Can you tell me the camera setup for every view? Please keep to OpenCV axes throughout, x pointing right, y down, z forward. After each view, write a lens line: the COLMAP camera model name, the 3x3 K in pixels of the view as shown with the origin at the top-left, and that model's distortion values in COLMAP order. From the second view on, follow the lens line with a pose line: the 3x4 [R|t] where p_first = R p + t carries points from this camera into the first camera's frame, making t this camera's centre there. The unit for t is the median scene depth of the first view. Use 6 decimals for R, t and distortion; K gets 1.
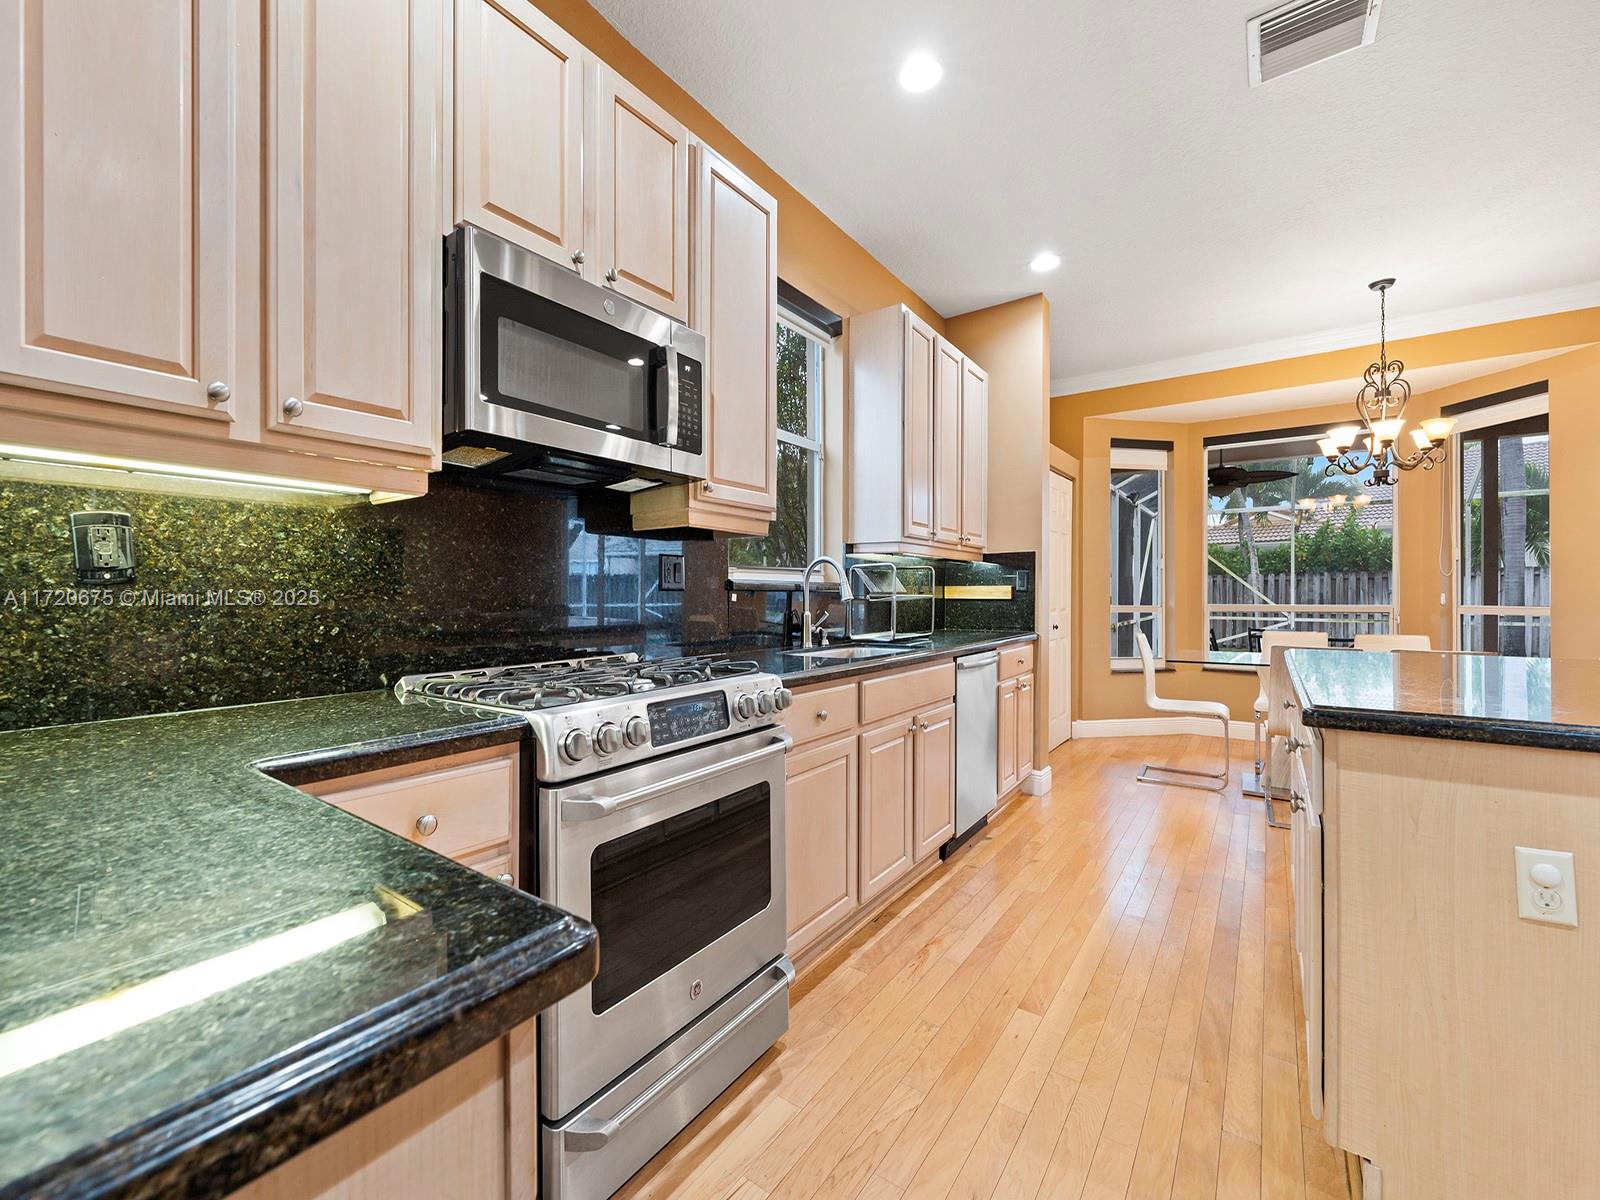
lens RADIAL K [[649.8, 0, 794.3], [0, 649.8, 594.9], [0, 0, 1]] dist [-0.003035, -0.000501]
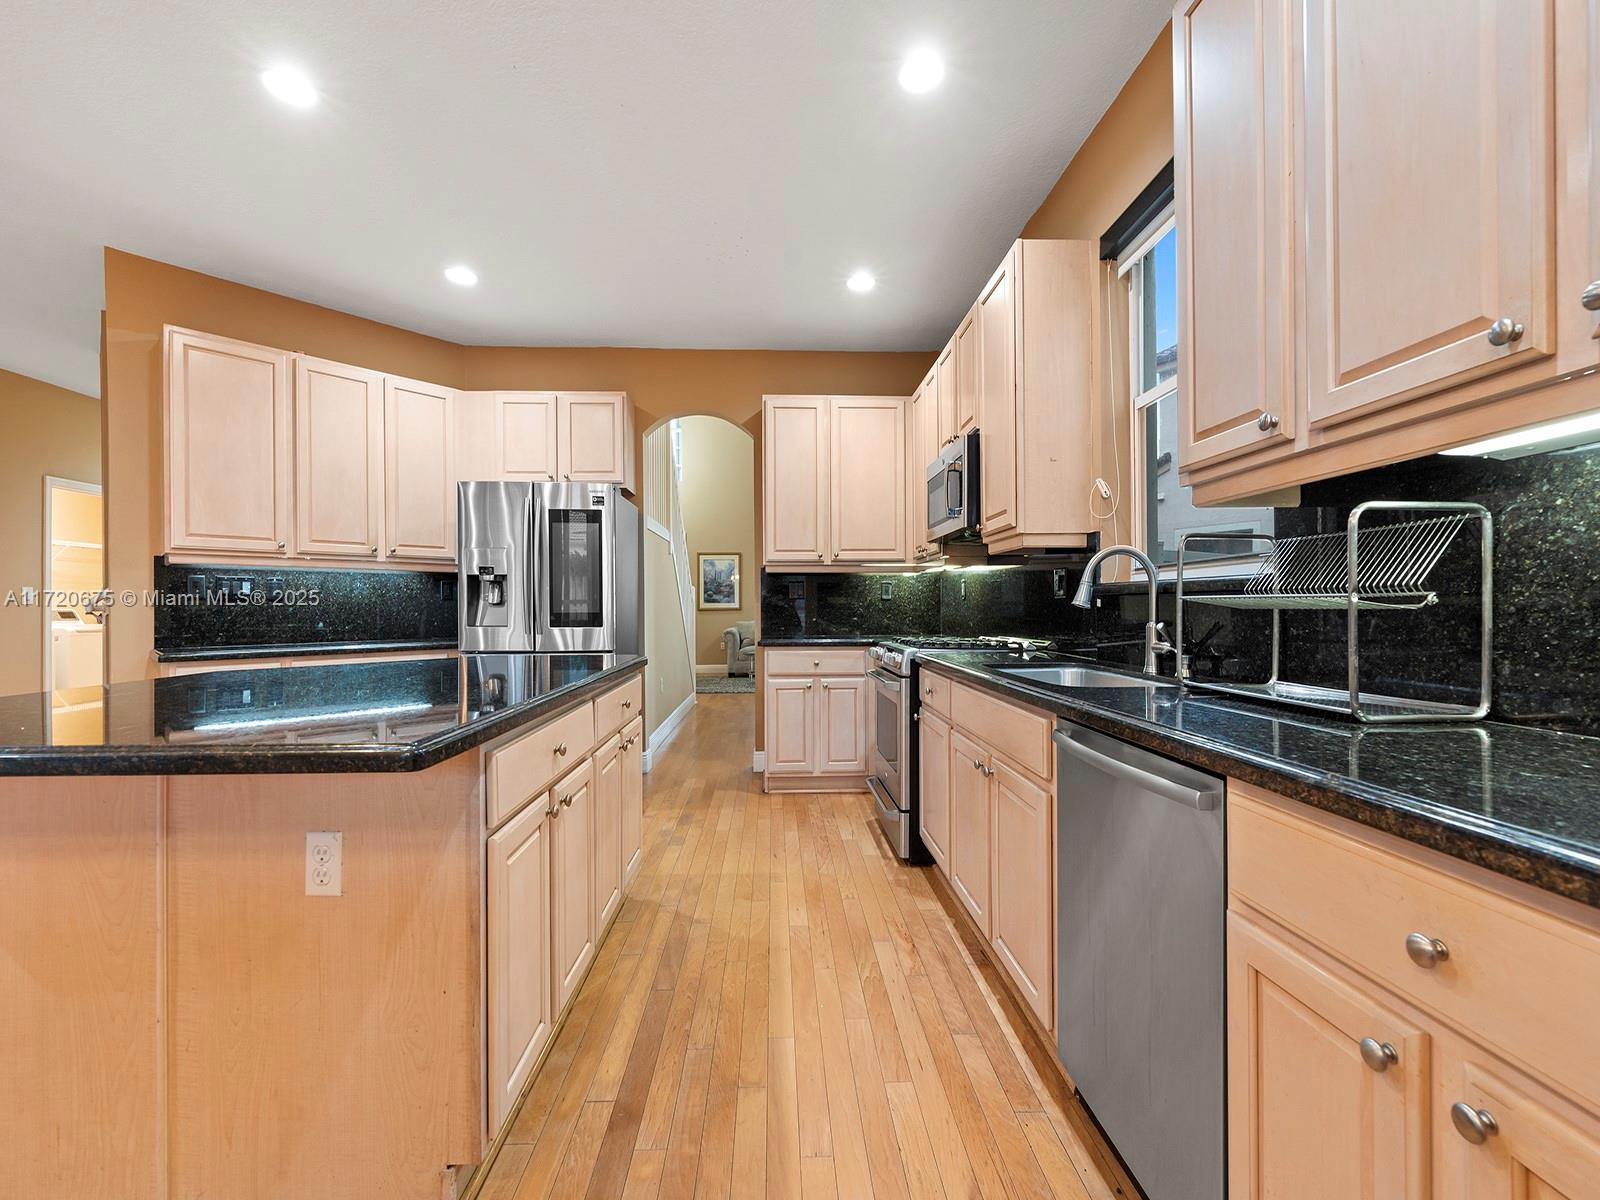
lens RADIAL K [[649.8, 0, 797.2], [0, 649.8, 610.8], [0, 0, 1]] dist [-0.003035, -0.000501]
pose [[-0.784873, 0.004896, -0.619637, 0.760005], [0.002748, 0.999986, 0.004419, 0.008602], [0.619650, 0.001765, -0.784876, 1.313558]]
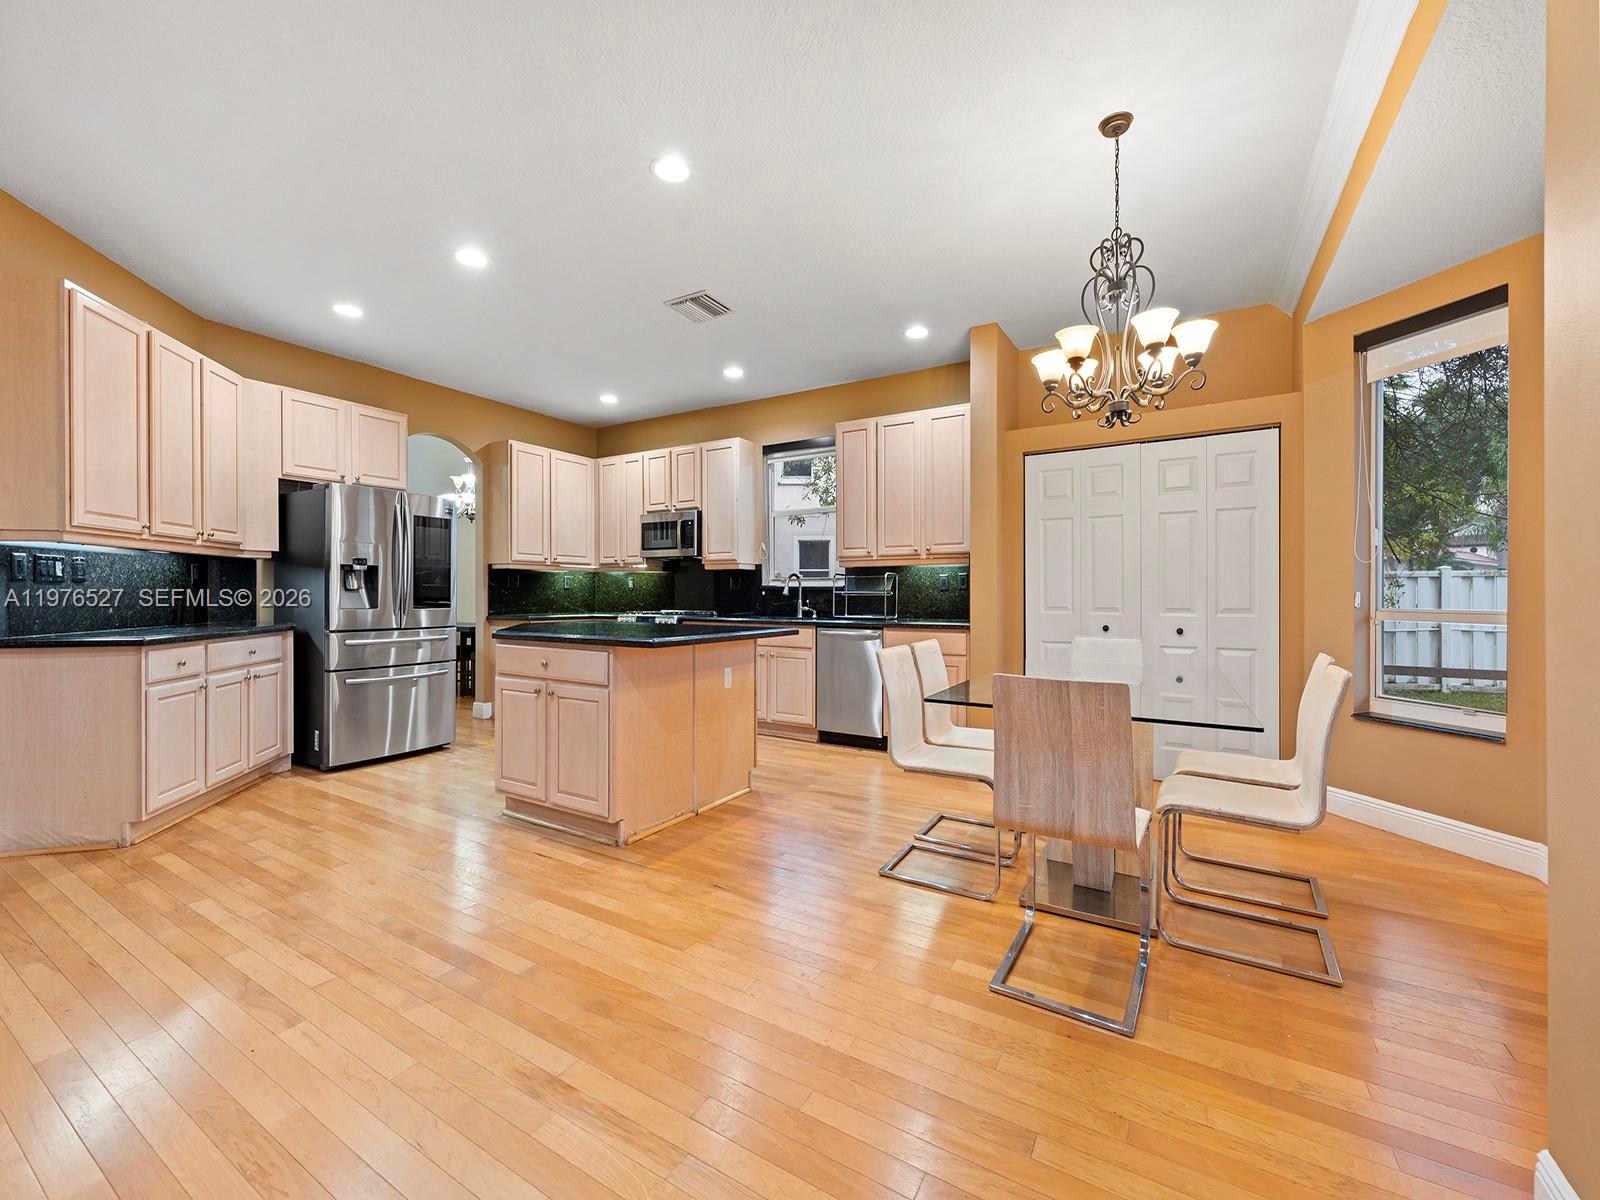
lens RADIAL K [[649.8, 0, 809.9], [0, 649.8, 595.8], [0, 0, 1]] dist [-0.003035, -0.000501]
pose [[0.104647, -0.000080, -0.994509, 2.050102], [-0.000562, 1.000000, -0.000140, 0.012265], [0.994509, 0.000573, 0.104647, 0.817439]]
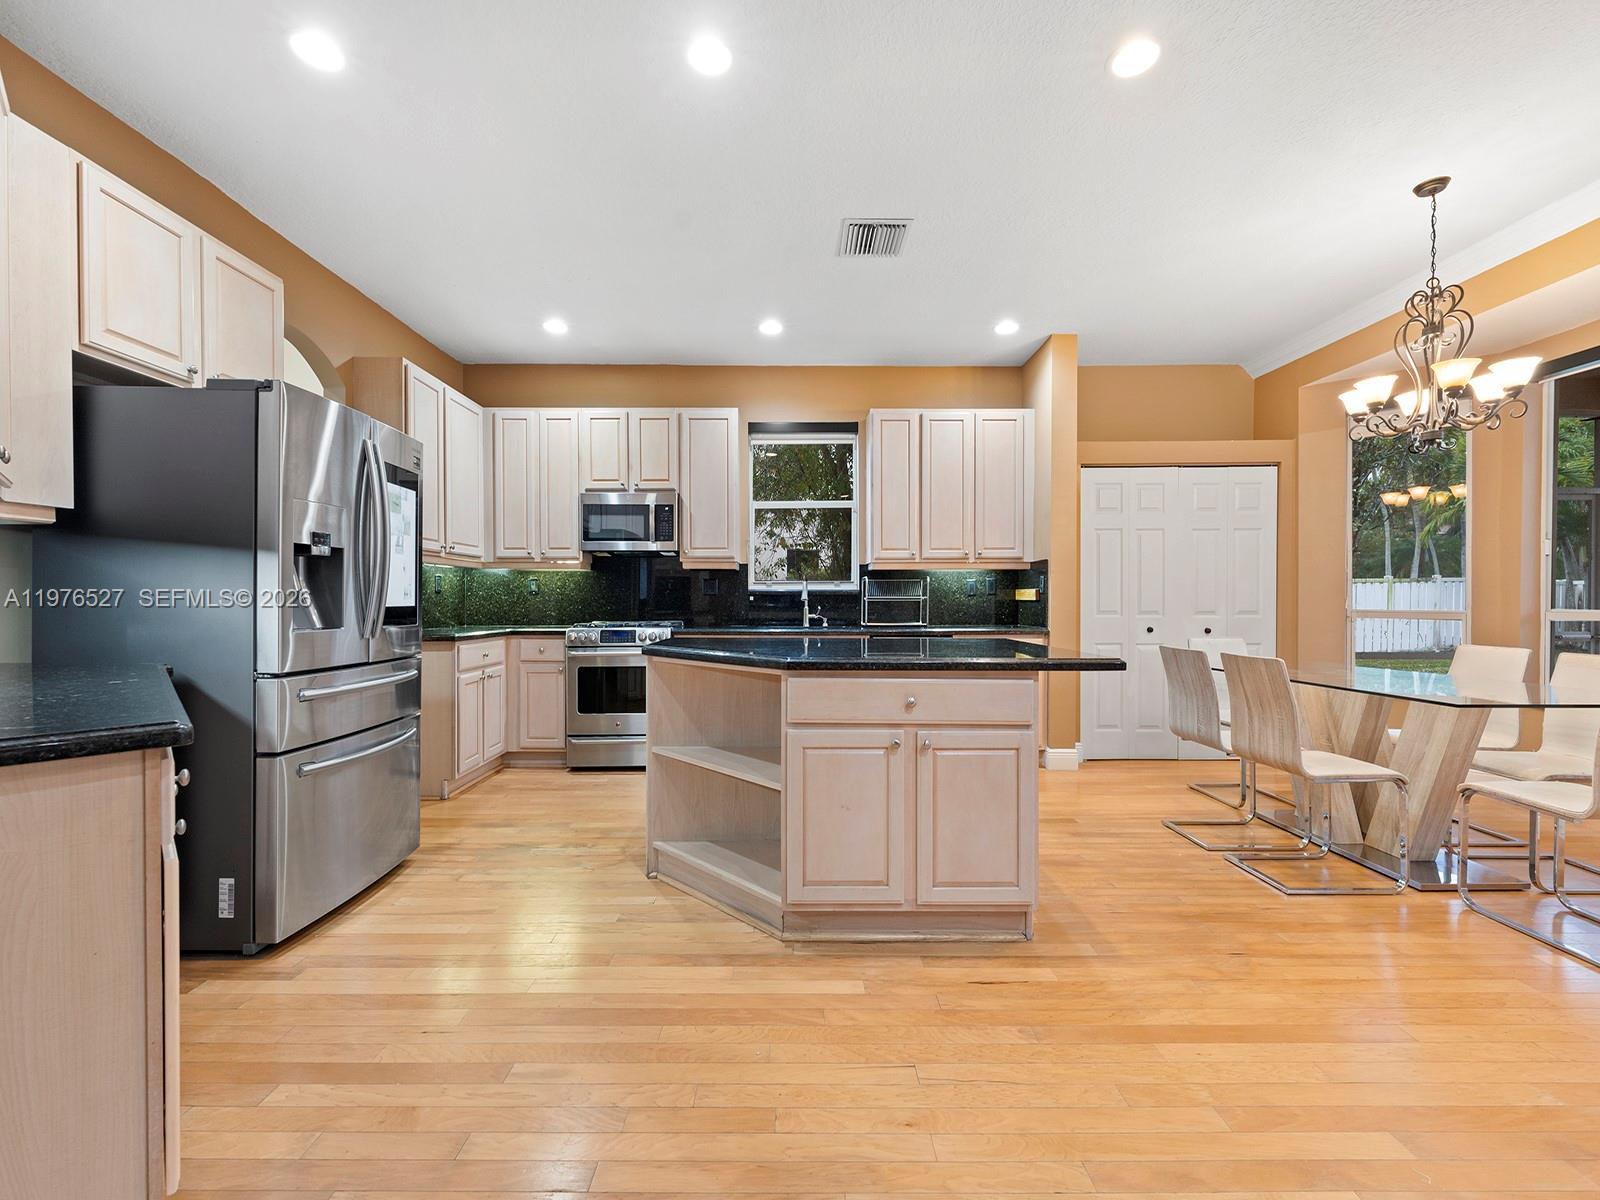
lens RADIAL K [[649.8, 0, 802.6], [0, 649.8, 605.3], [0, 0, 1]] dist [-0.003035, -0.000501]
pose [[0.597155, 0.005699, -0.802105, 1.434033], [0.001439, 0.999966, 0.008175, 0.007909], [0.802124, -0.006036, 0.597127, -0.063366]]
